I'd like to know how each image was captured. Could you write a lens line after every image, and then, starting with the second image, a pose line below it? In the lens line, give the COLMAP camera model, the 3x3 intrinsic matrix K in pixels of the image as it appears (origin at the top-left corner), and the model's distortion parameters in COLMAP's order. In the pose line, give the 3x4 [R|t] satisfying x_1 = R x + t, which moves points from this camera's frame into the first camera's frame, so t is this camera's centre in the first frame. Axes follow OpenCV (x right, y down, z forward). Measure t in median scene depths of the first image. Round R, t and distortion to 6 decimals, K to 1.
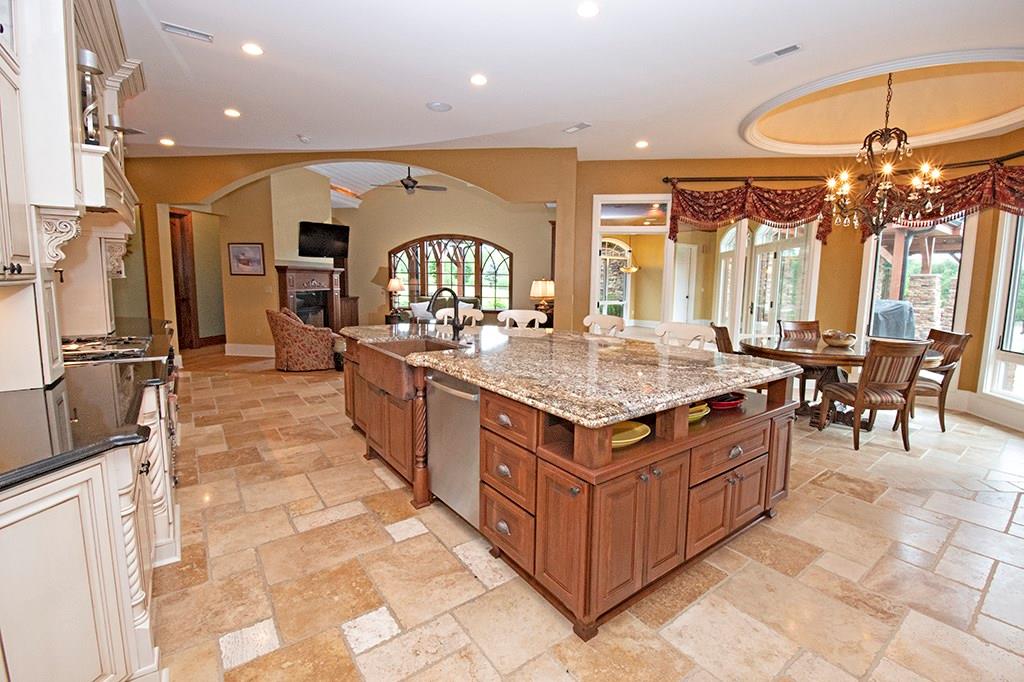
lens RADIAL K [[452.4, 0, 533.2], [0, 452.4, 334.9], [0, 0, 1]] dist [0.016369, -0.018136]
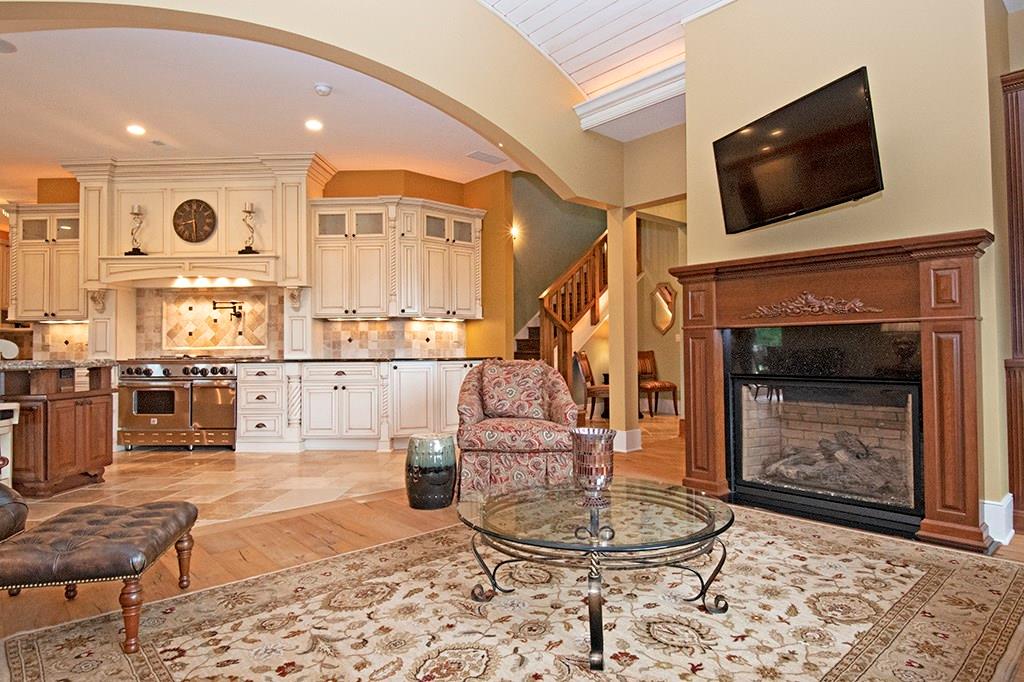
lens RADIAL K [[597.4, 0, 522.3], [0, 597.4, 338.4], [0, 0, 1]] dist [0.028362, -0.030113]
pose [[-0.656106, -0.025939, -0.754223, -0.037305], [-0.097271, 0.993979, 0.050432, -0.131081], [0.748374, 0.106452, -0.654679, 1.652984]]
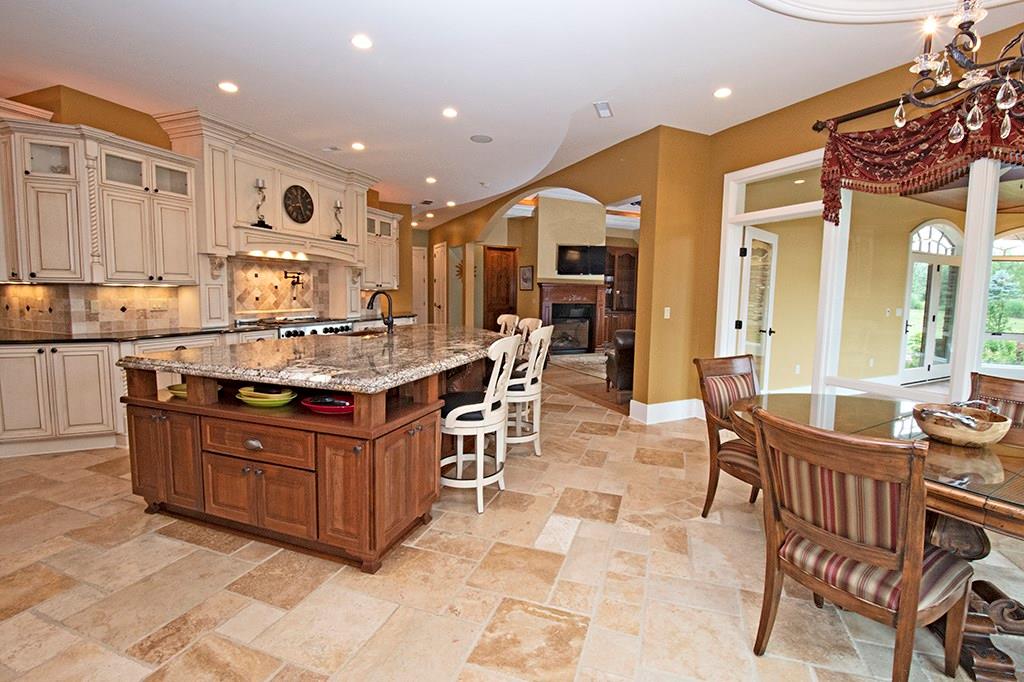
lens RADIAL K [[447.0, 0, 522.1], [0, 447.0, 334.6], [0, 0, 1]] dist [0.020517, -0.025367]
pose [[0.544049, 0.075739, -0.835628, 0.620766], [-0.117340, 0.992999, 0.013607, -0.022424], [0.830808, 0.090650, 0.549127, 0.366448]]
